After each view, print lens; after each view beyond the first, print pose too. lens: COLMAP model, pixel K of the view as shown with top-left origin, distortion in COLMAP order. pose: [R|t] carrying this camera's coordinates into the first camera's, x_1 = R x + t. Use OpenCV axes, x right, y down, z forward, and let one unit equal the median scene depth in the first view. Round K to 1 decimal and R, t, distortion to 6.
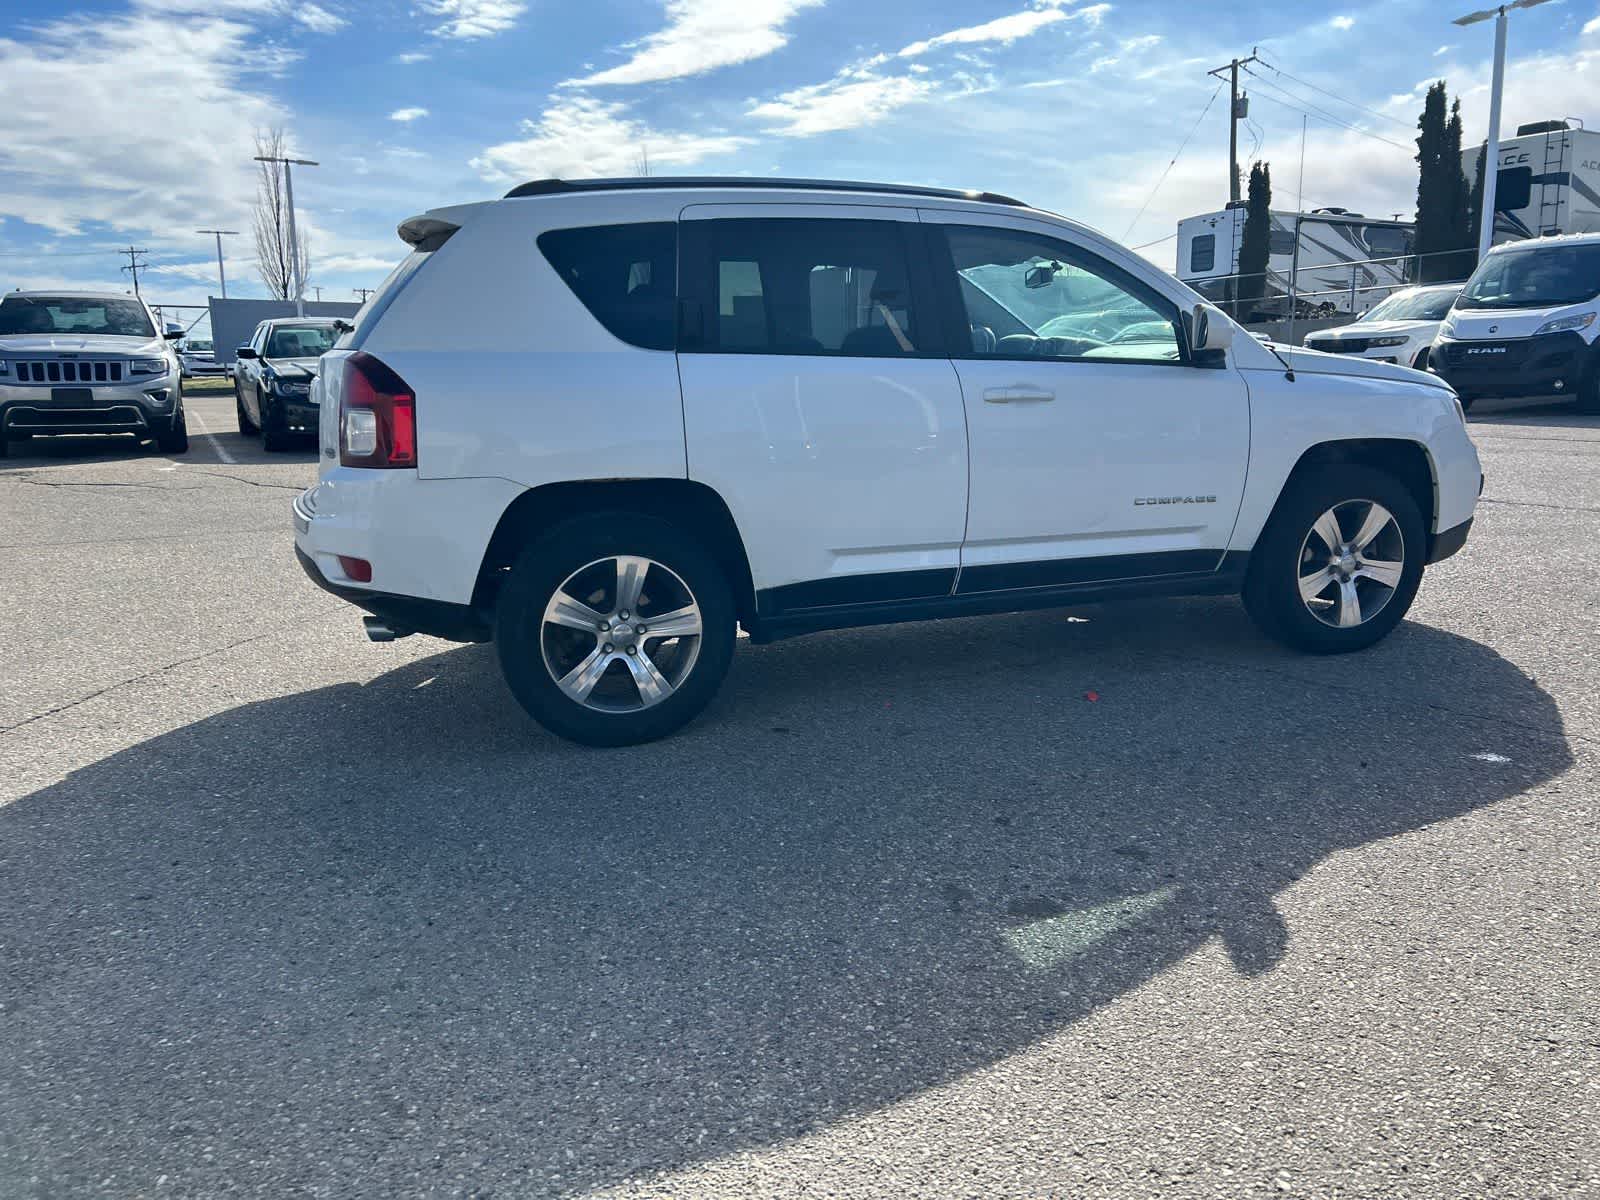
lens RADIAL K [[1196.8, 0, 818.8], [0, 1196.8, 602.3], [0, 0, 1]] dist [0.053357, -0.054345]
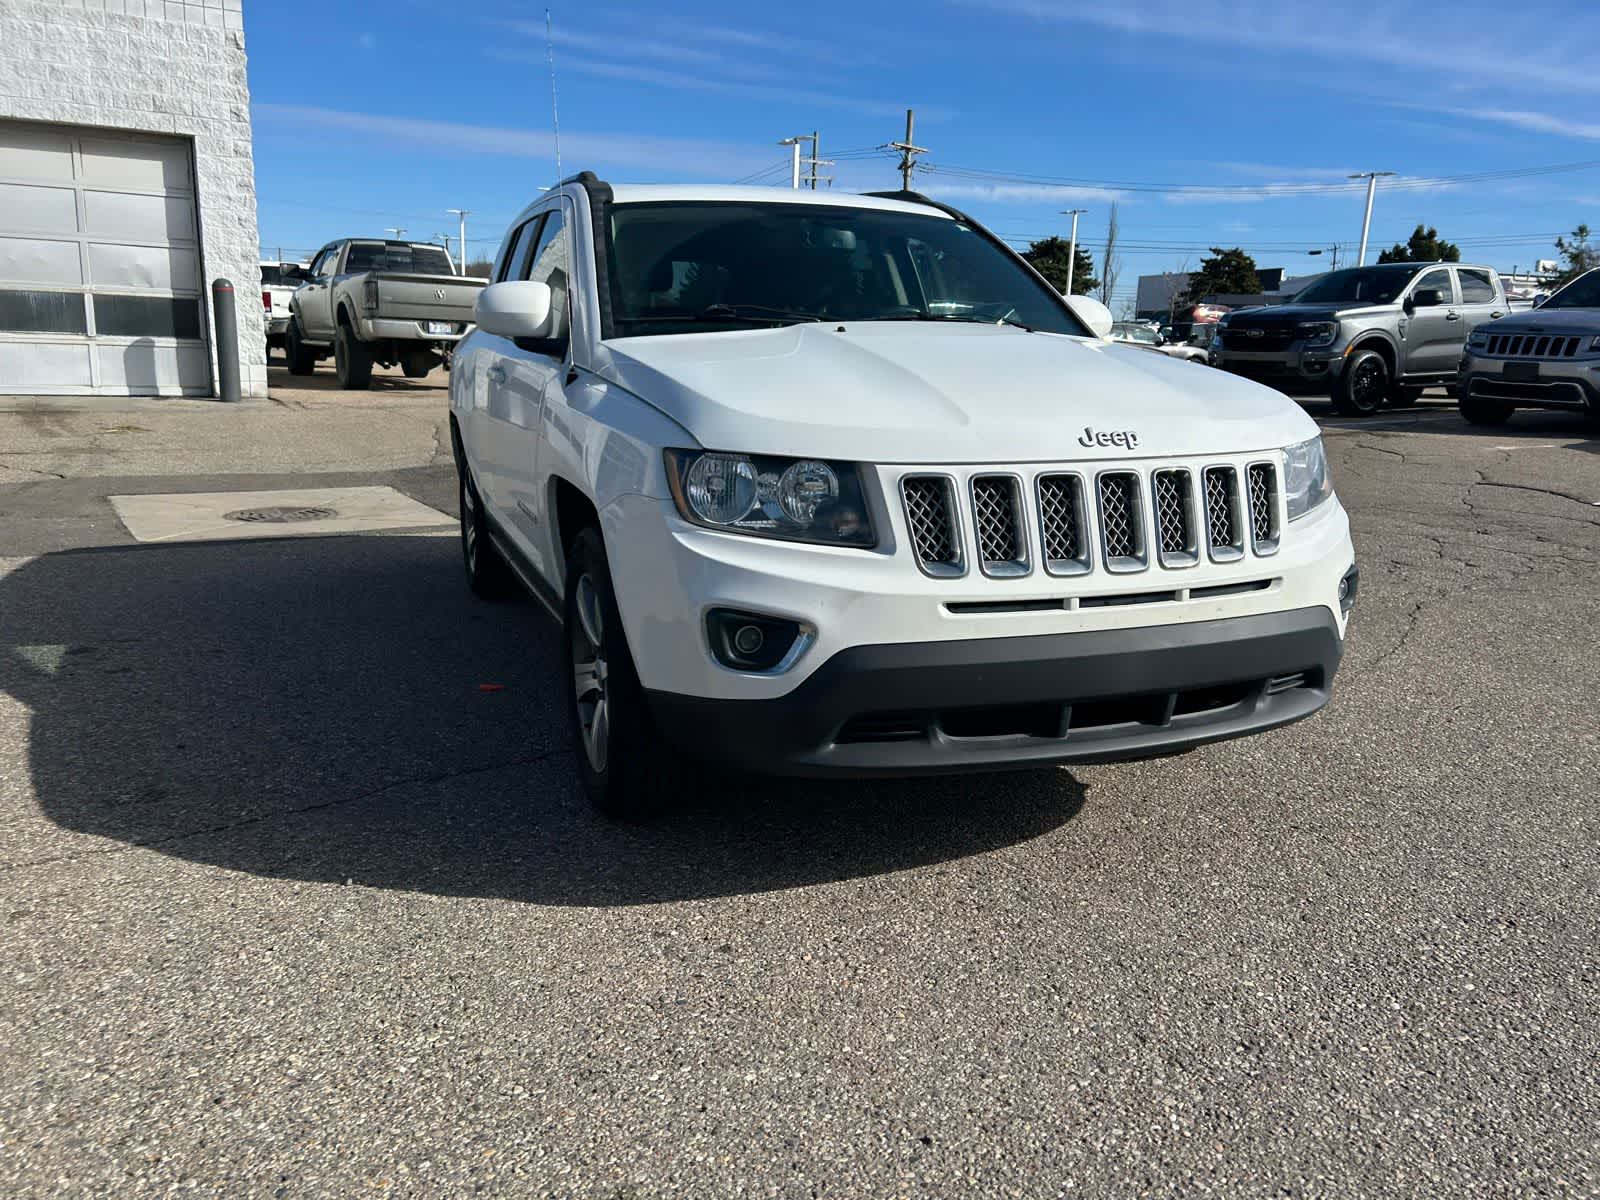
lens RADIAL K [[1196.8, 0, 817.4], [0, 1196.8, 614.0], [0, 0, 1]] dist [0.053357, -0.054345]
pose [[0.037083, 0.243061, -0.969302, 1.317902], [-0.211168, 0.949972, 0.230135, -0.292547], [0.976746, 0.196152, 0.086554, 1.304661]]
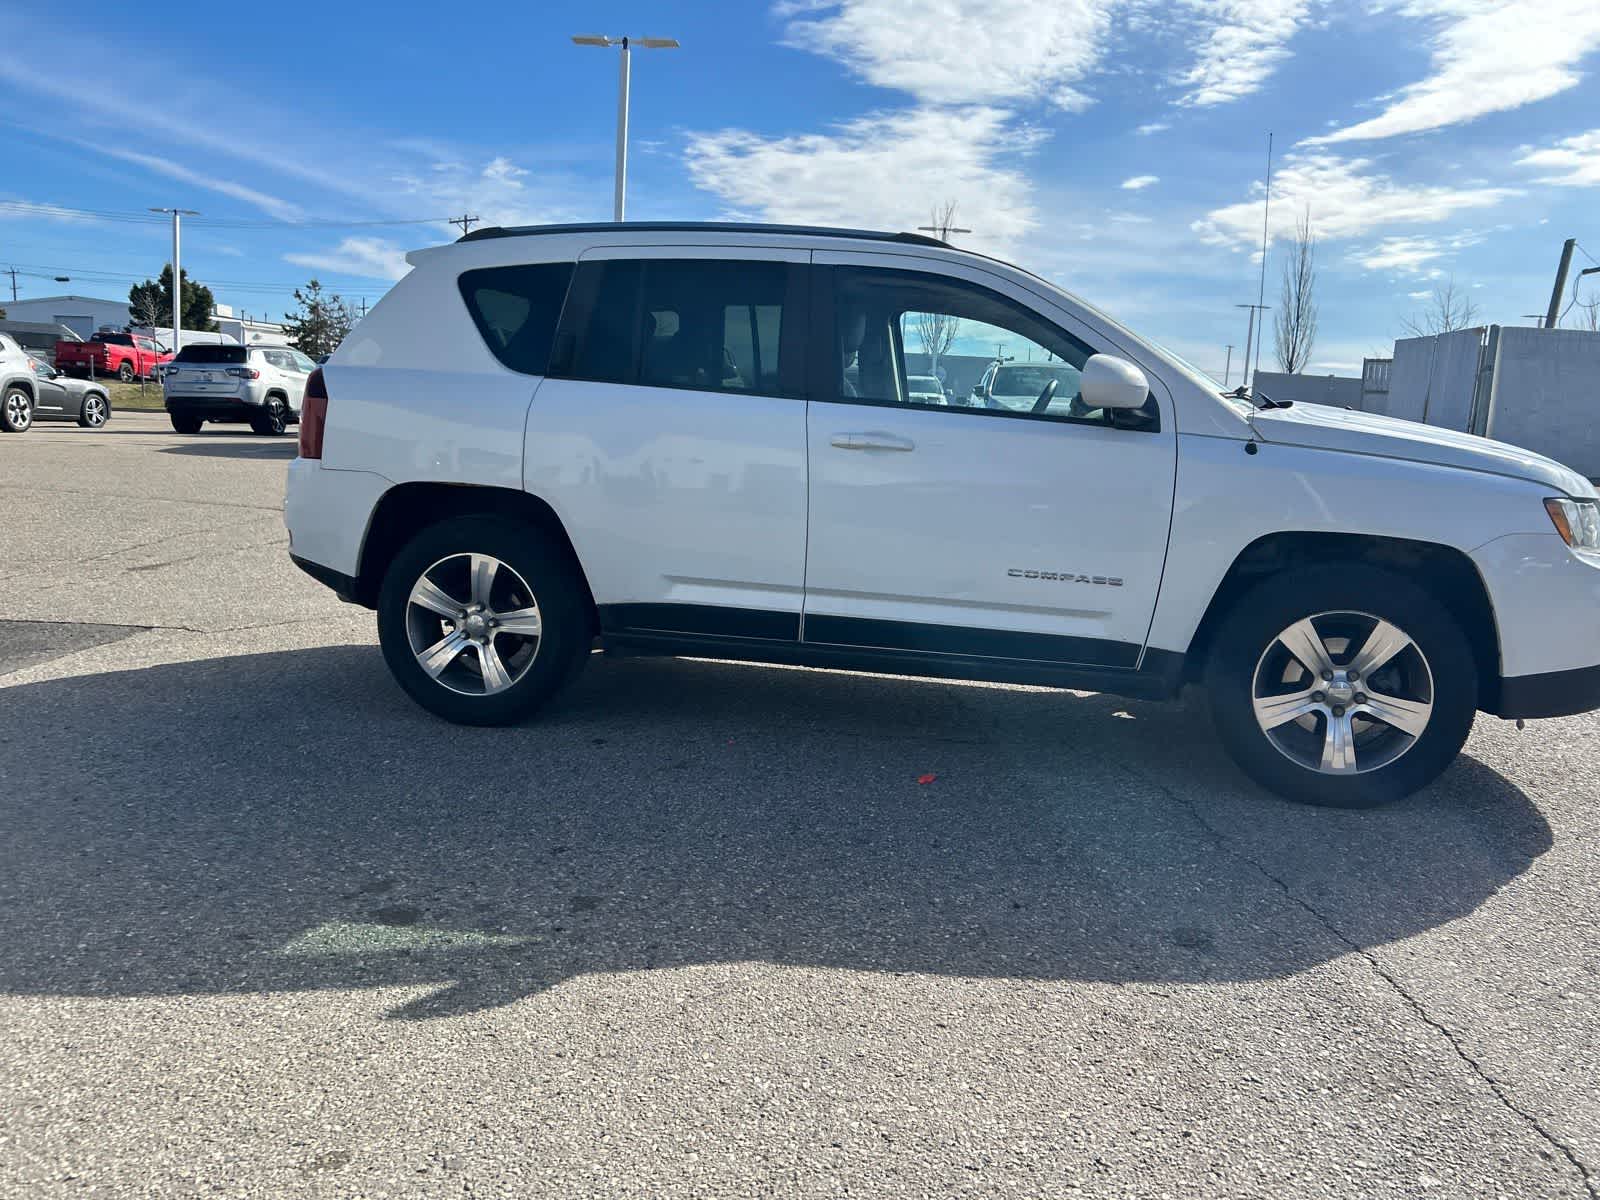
lens RADIAL K [[1196.8, 0, 815.5], [0, 1196.8, 594.4], [0, 0, 1]] dist [0.053357, -0.054345]
pose [[0.850212, 0.133218, -0.509305, 0.667576], [-0.160083, 0.987062, -0.009053, -0.041258], [0.501510, 0.089228, 0.860538, 0.193558]]
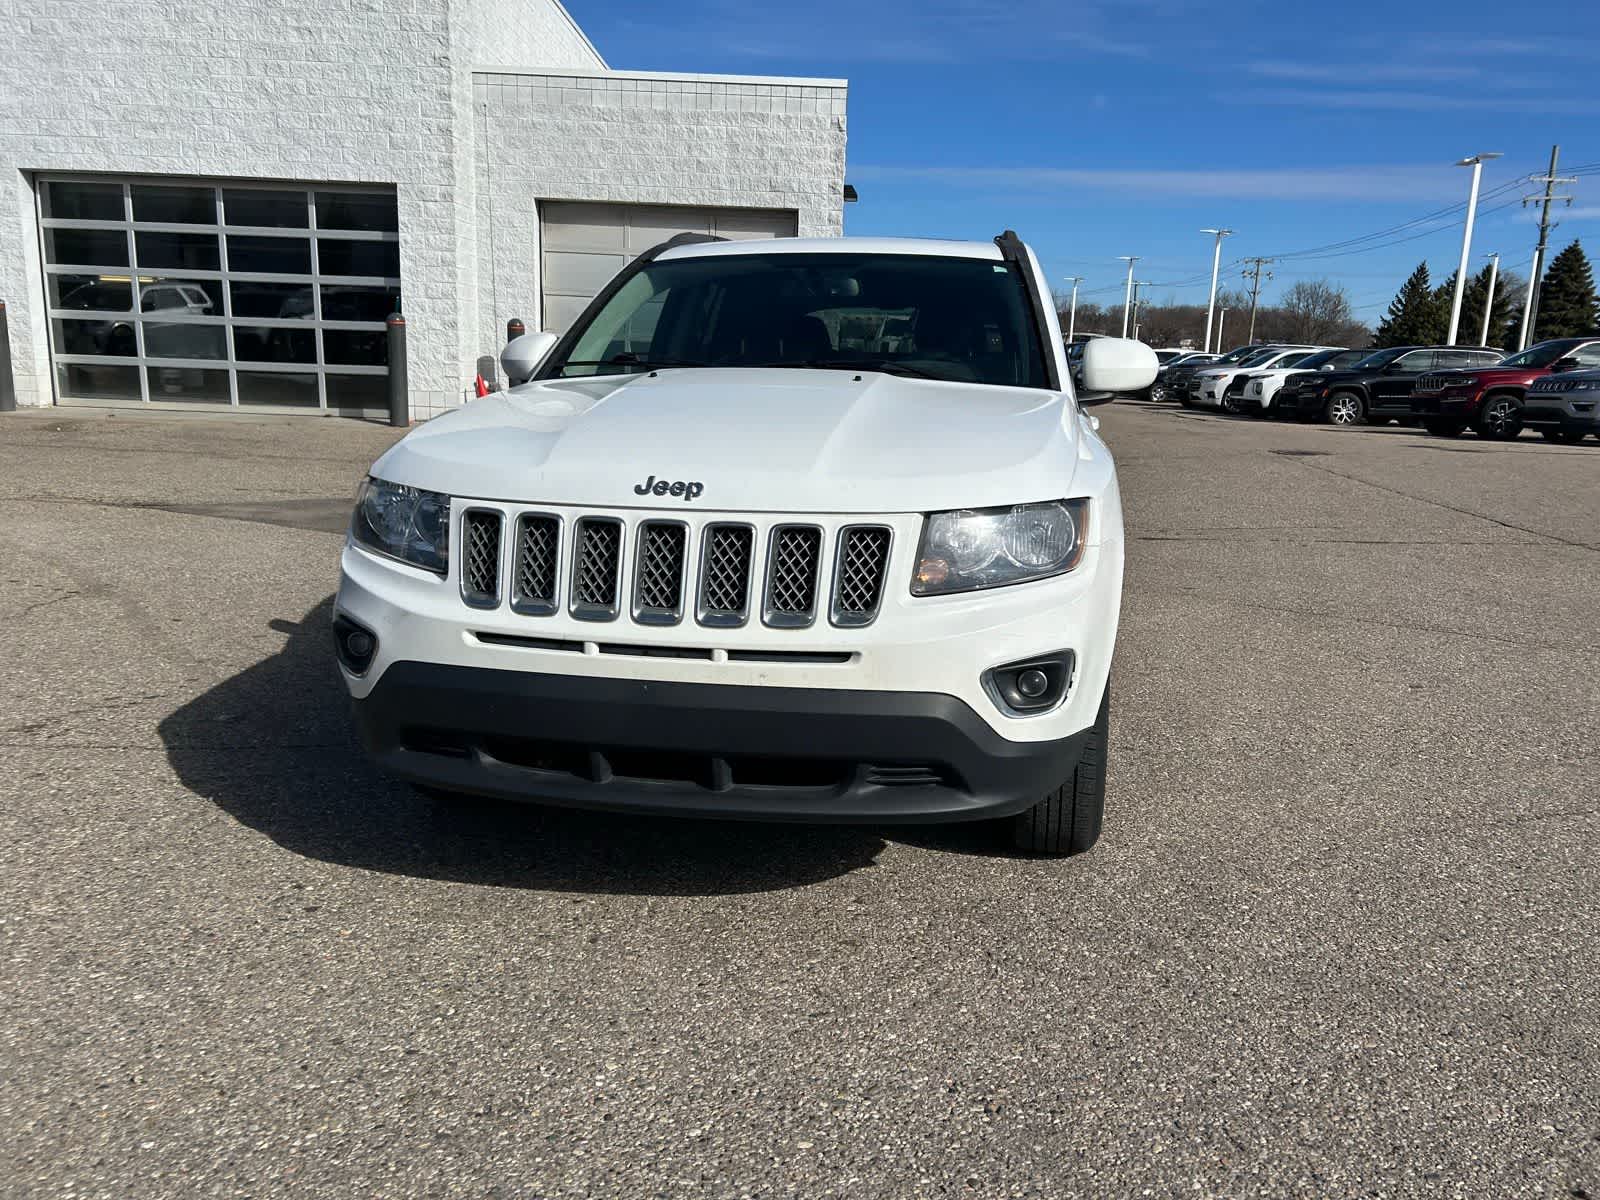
lens RADIAL K [[1196.8, 0, 812.5], [0, 1196.8, 607.9], [0, 0, 1]] dist [0.053357, -0.054345]
pose [[-0.492341, 0.179621, -0.851667, 1.186849], [-0.180963, 0.935970, 0.302014, -0.412591], [0.851383, 0.302814, -0.428311, 1.853419]]
